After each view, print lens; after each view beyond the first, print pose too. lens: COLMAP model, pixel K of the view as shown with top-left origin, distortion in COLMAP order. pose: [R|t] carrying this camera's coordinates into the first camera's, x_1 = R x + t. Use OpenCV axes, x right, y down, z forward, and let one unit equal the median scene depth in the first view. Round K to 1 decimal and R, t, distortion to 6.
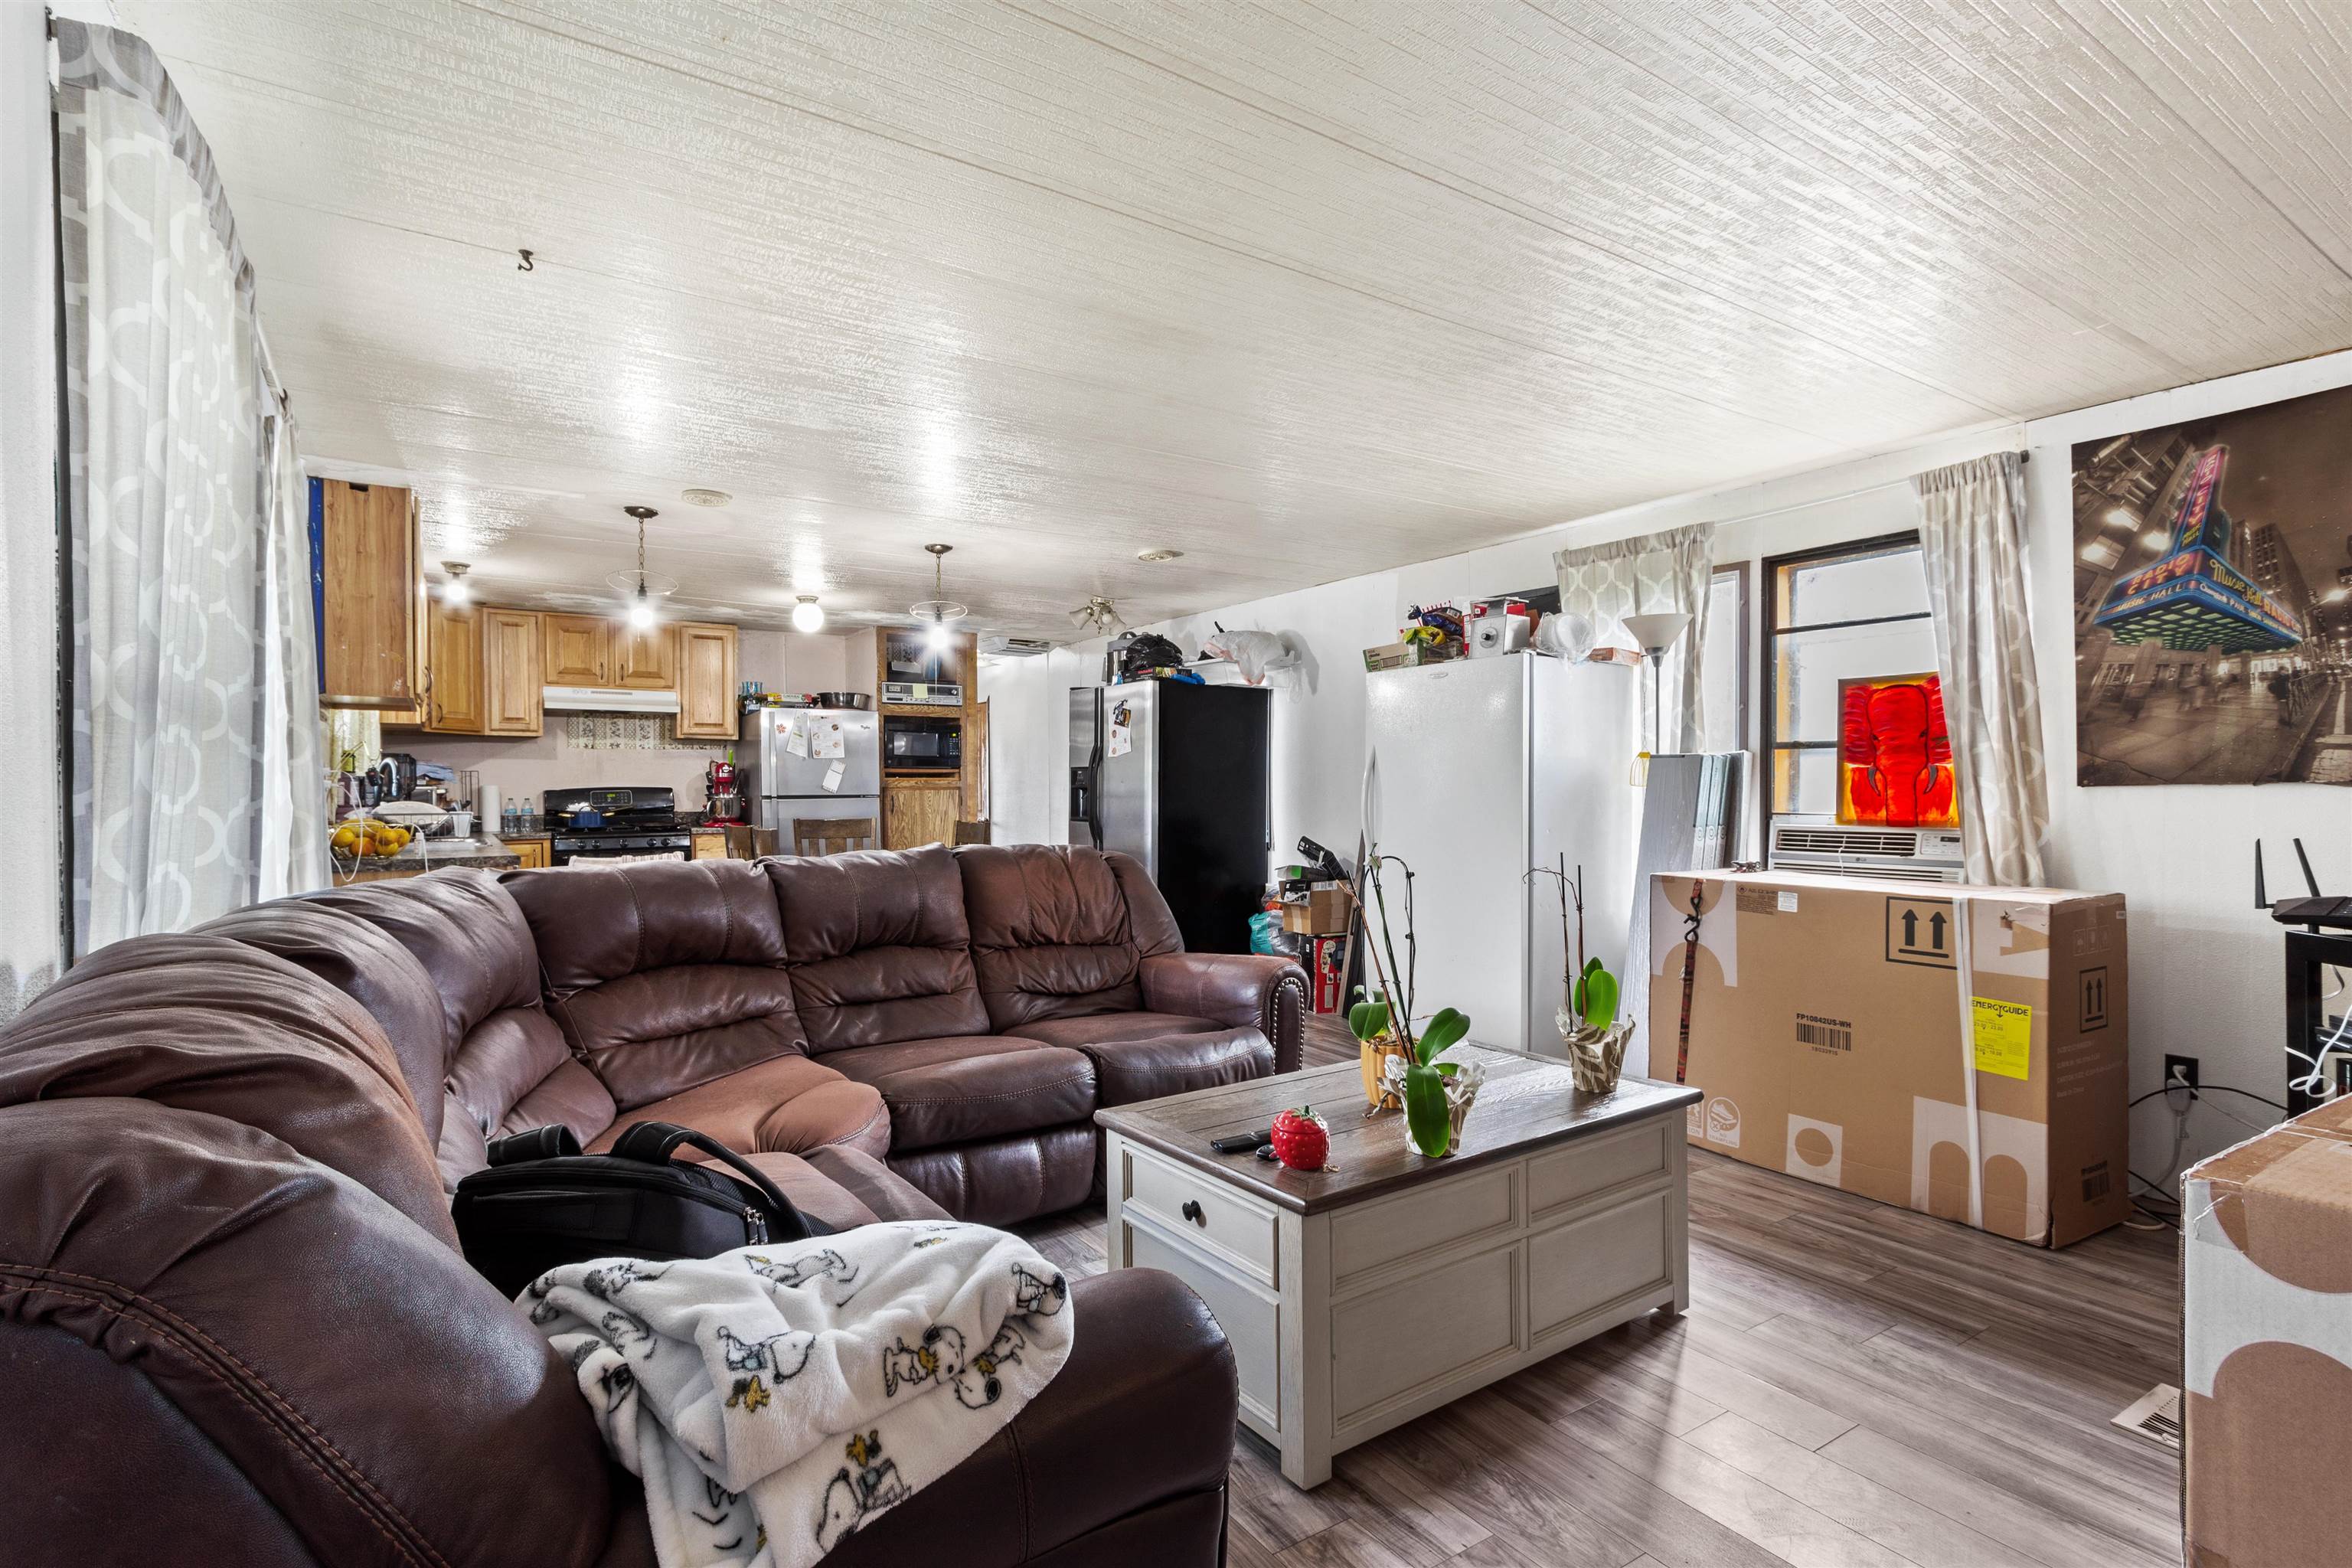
lens RADIAL K [[1087.9, 0, 1171.2], [0, 1087.9, 795.9], [0, 0, 1]] dist [0.001135, 0.000265]
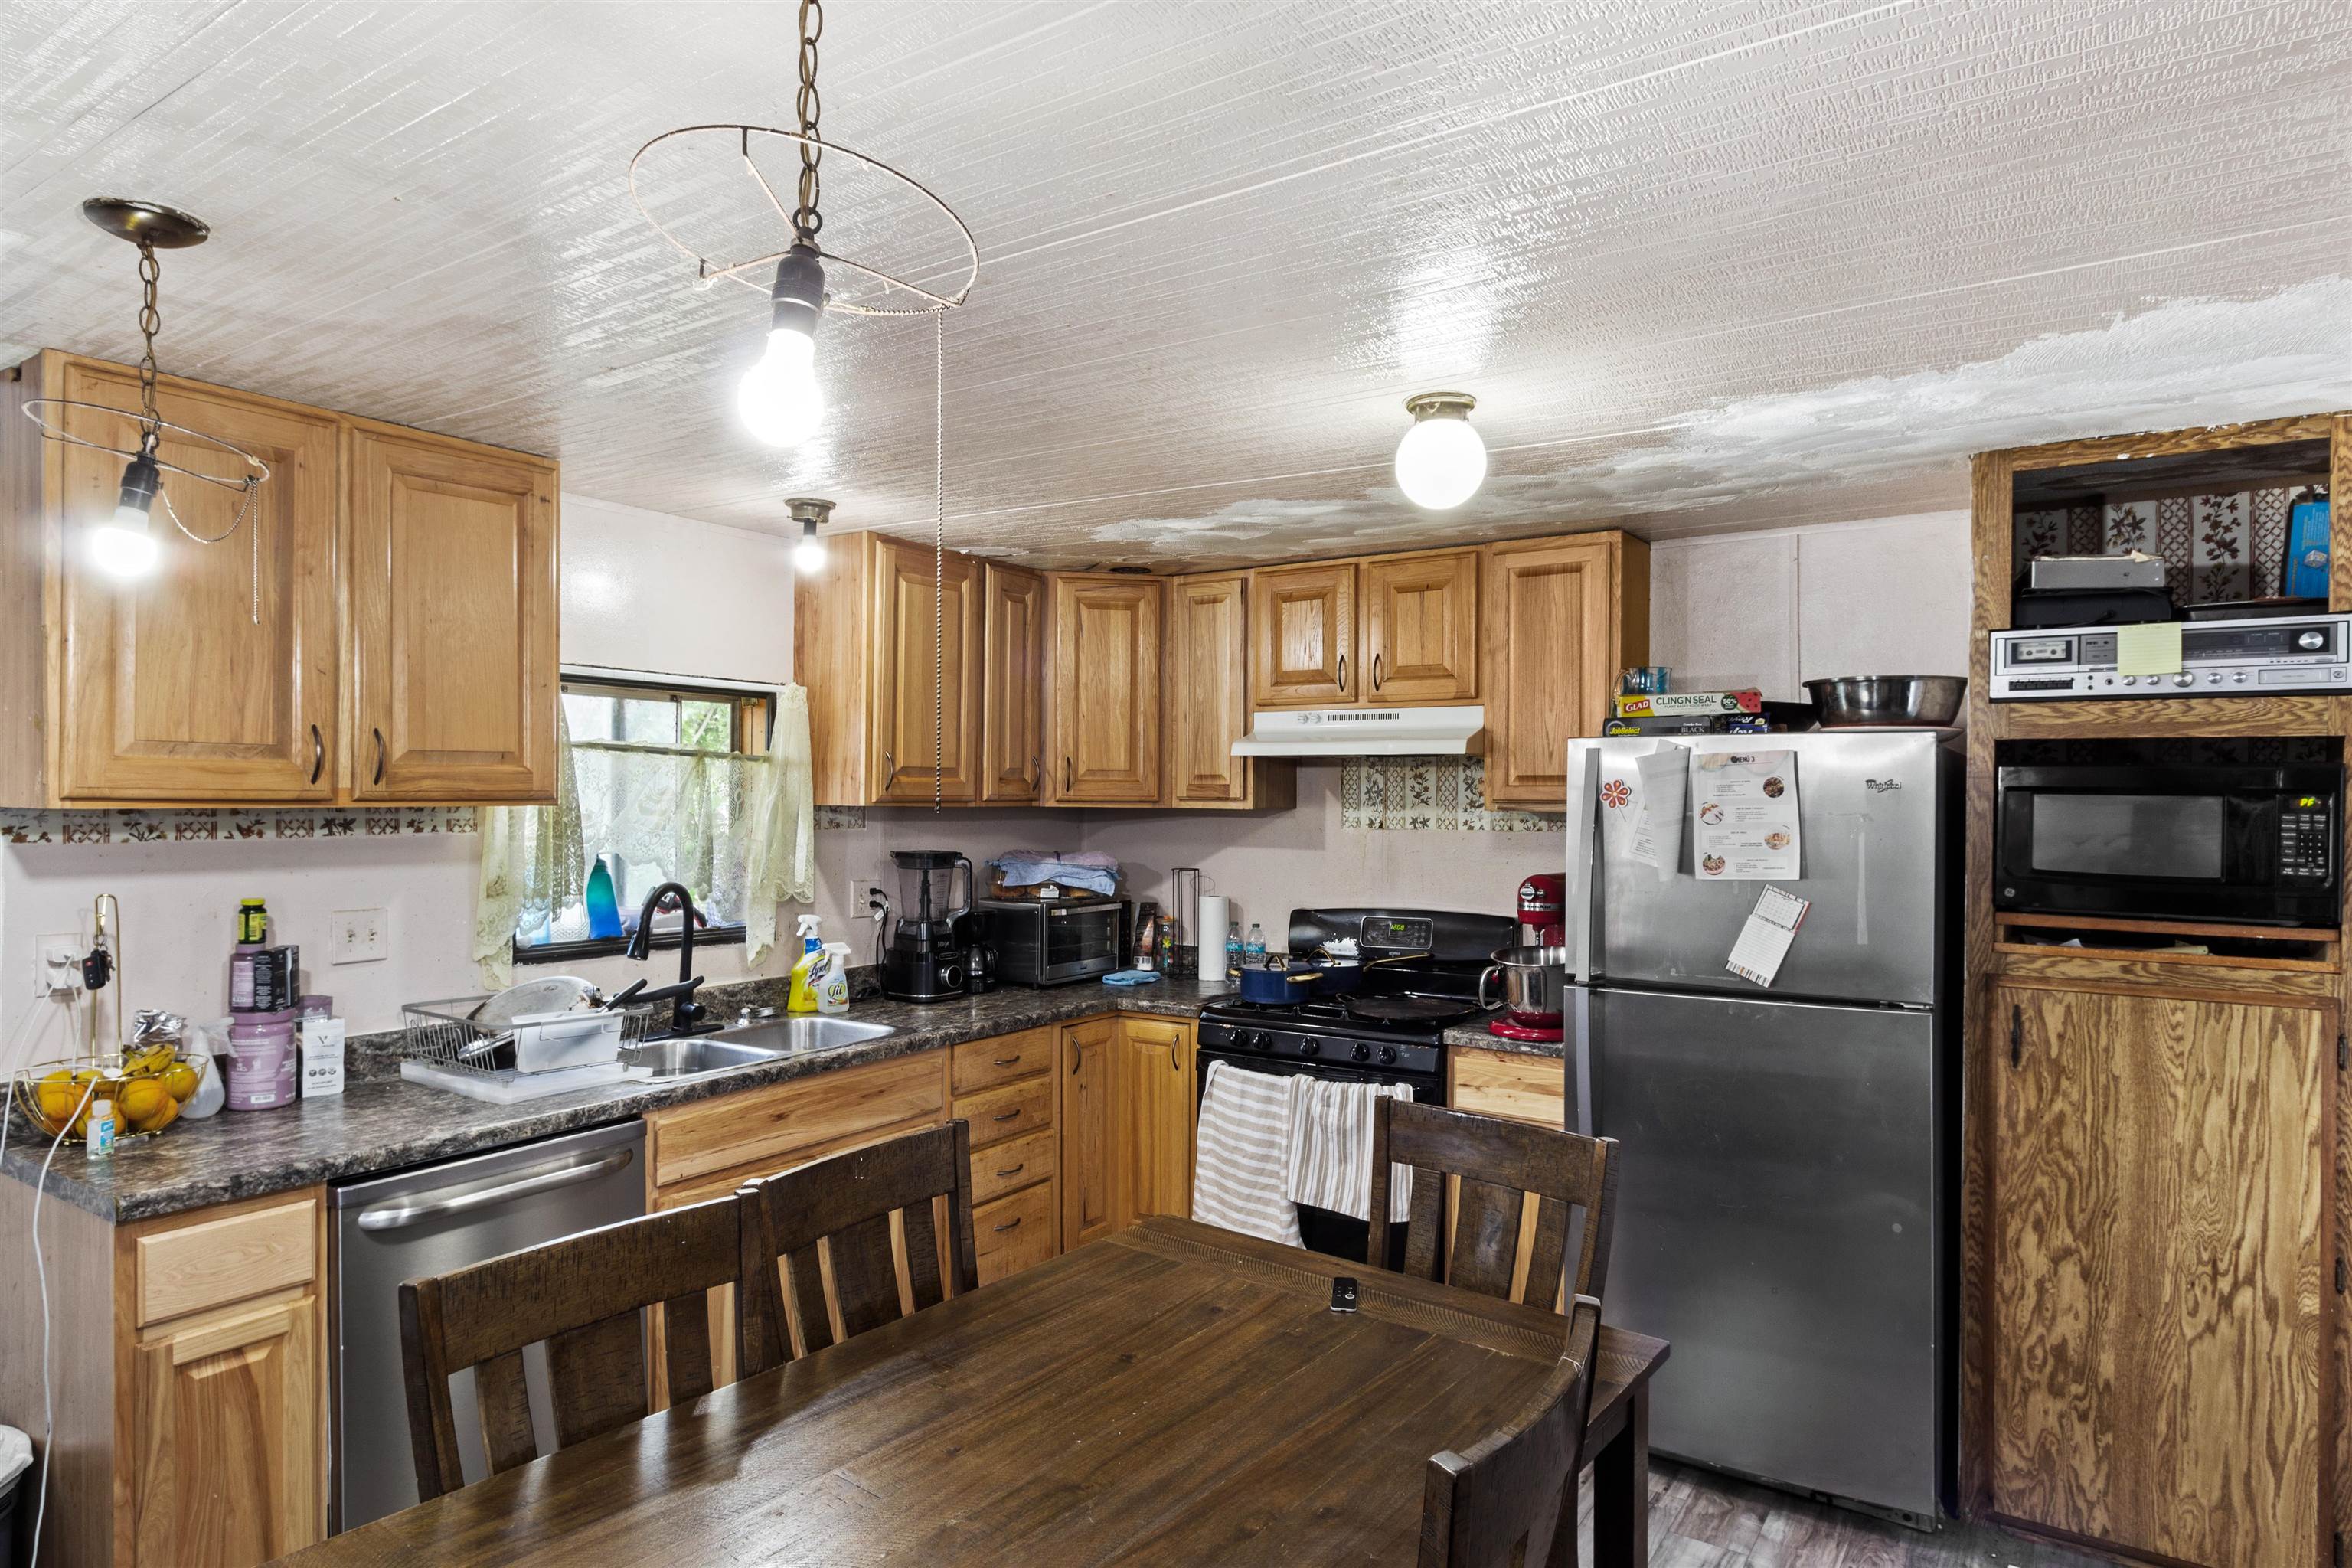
lens RADIAL K [[1371.3, 0, 1138.4], [0, 1371.3, 798.6], [0, 0, 1]] dist [0.003823, 0.000925]
pose [[0.369898, 0.011485, -0.929001, 0.006330], [-0.018039, 0.999824, 0.005178, -0.059338], [0.928897, 0.014843, 0.370040, 0.677963]]
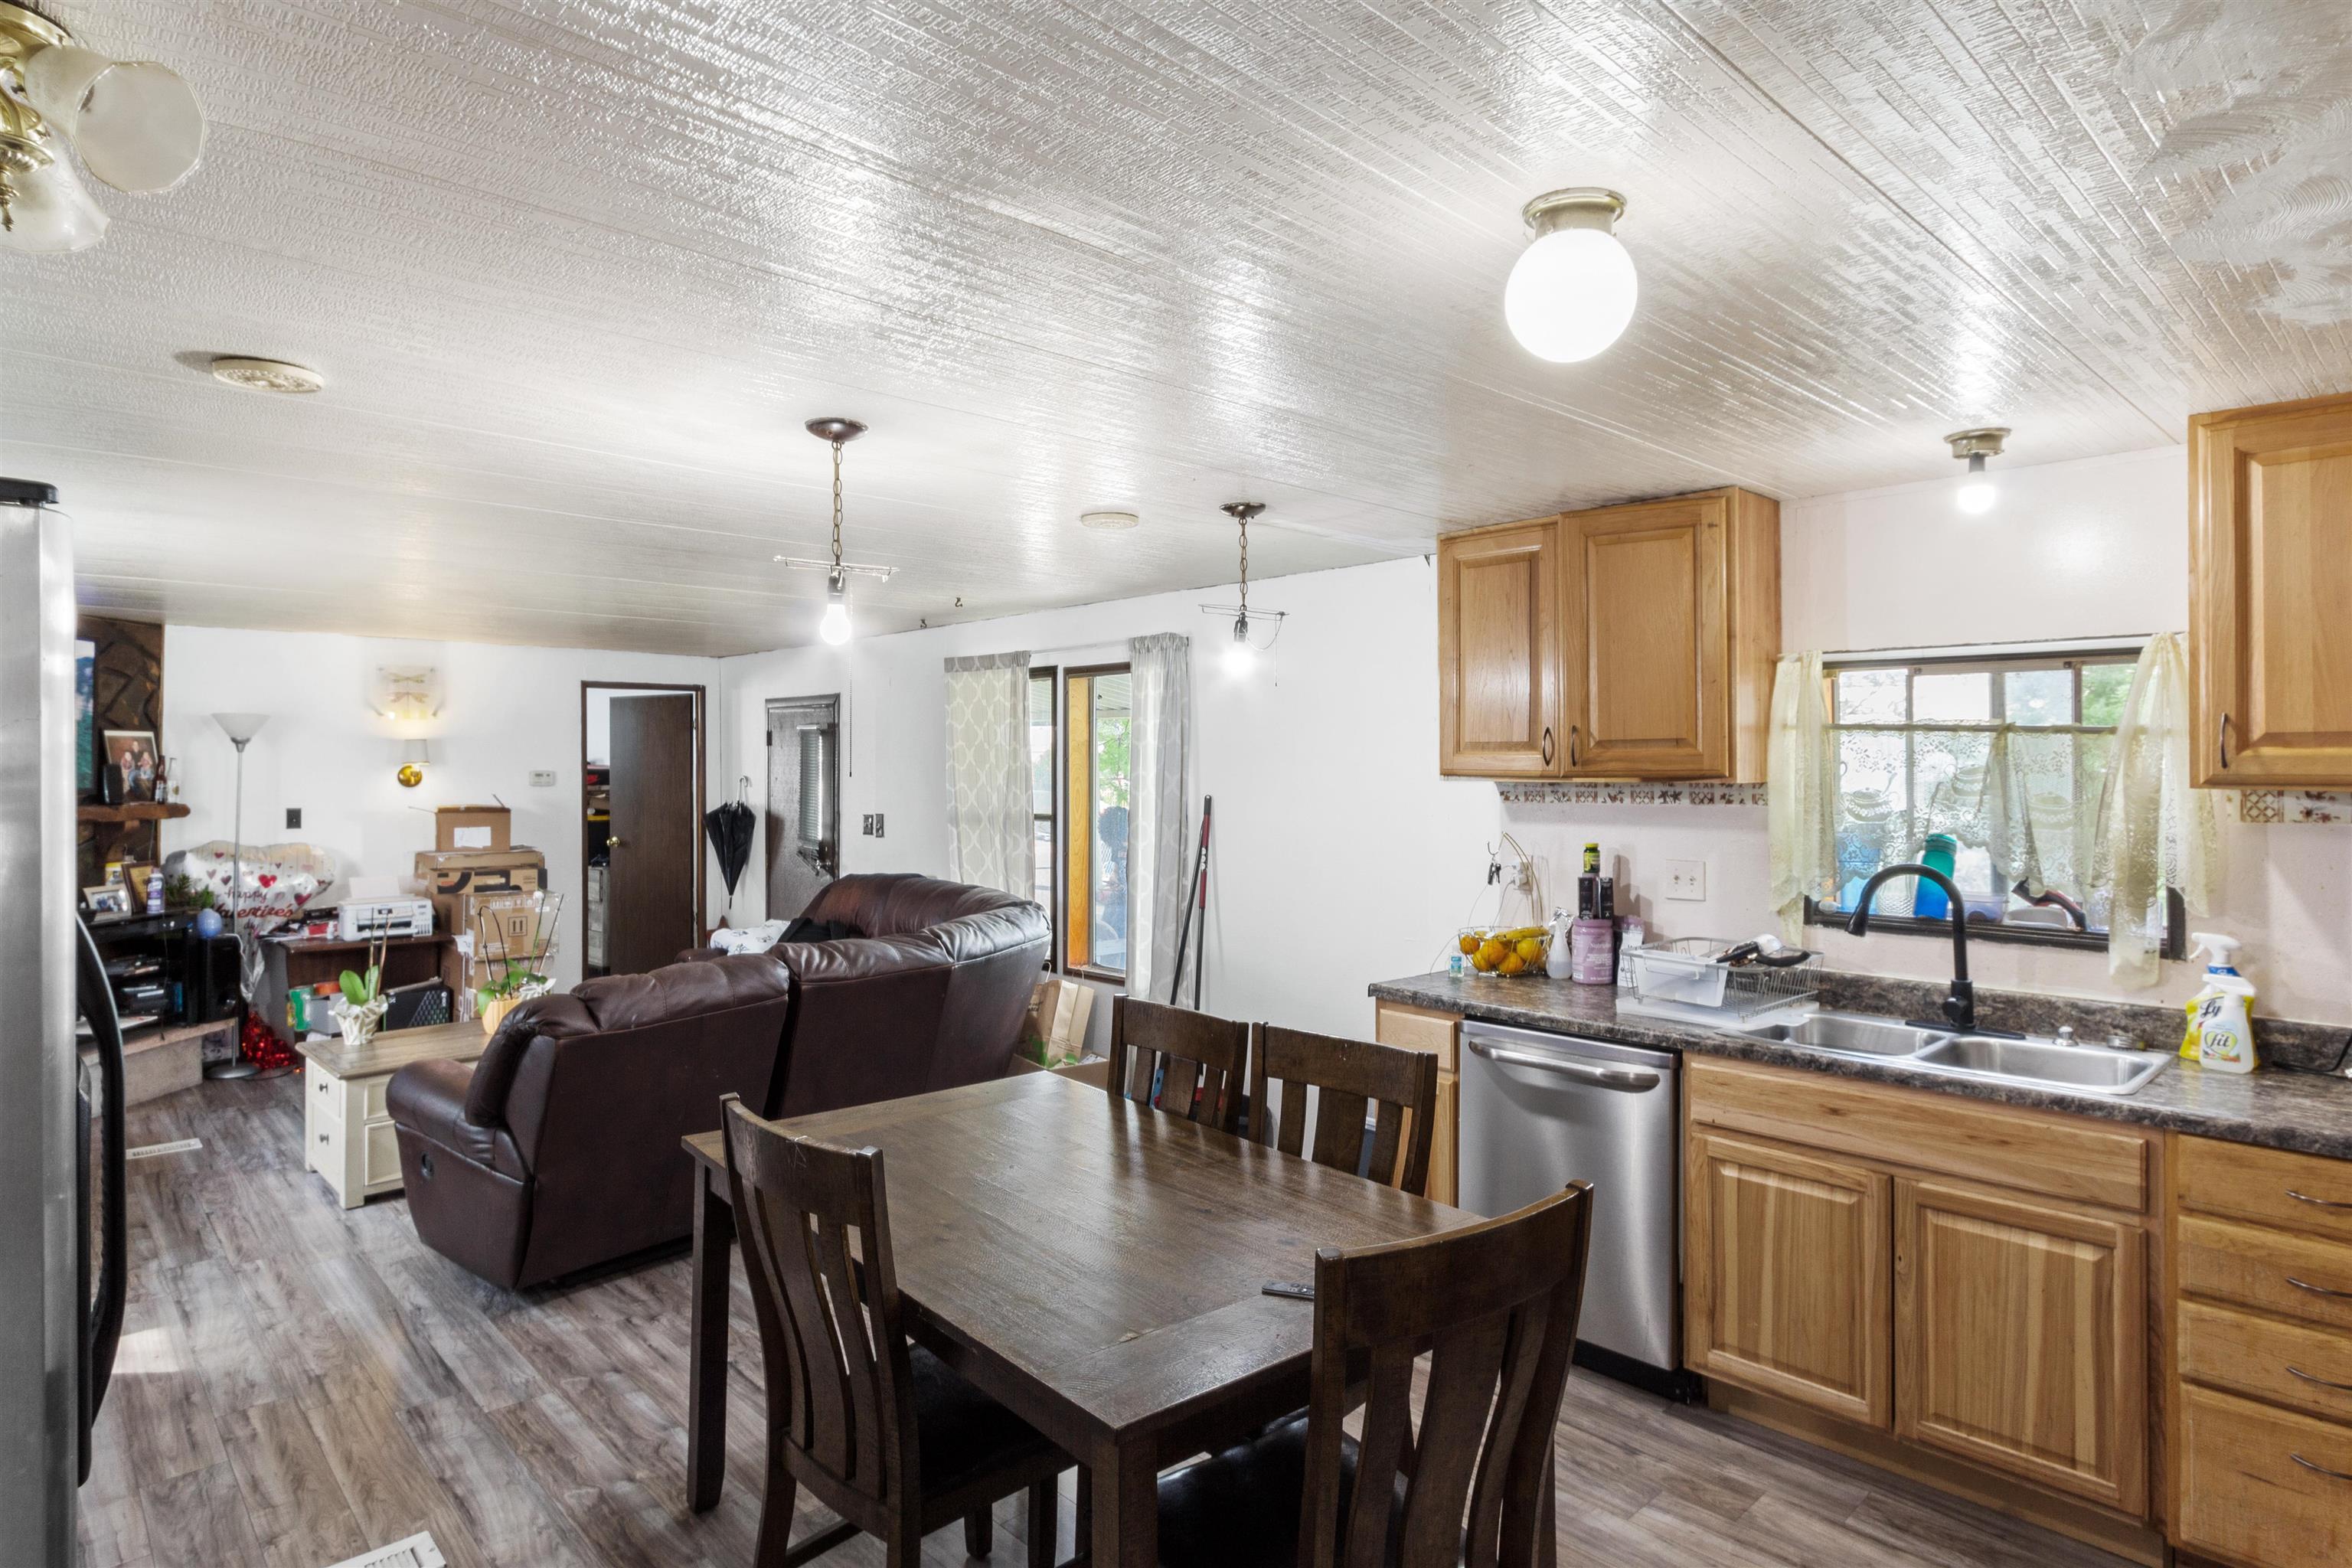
lens RADIAL K [[1283.5, 0, 1179.1], [0, 1283.5, 757.7], [0, 0, 1]] dist [-0.000133, -0.000341]
pose [[-0.984711, 0.005262, -0.174116, -0.175016], [0.004448, 0.999977, 0.005066, -0.063960], [0.174139, 0.004214, -0.984712, 1.079461]]
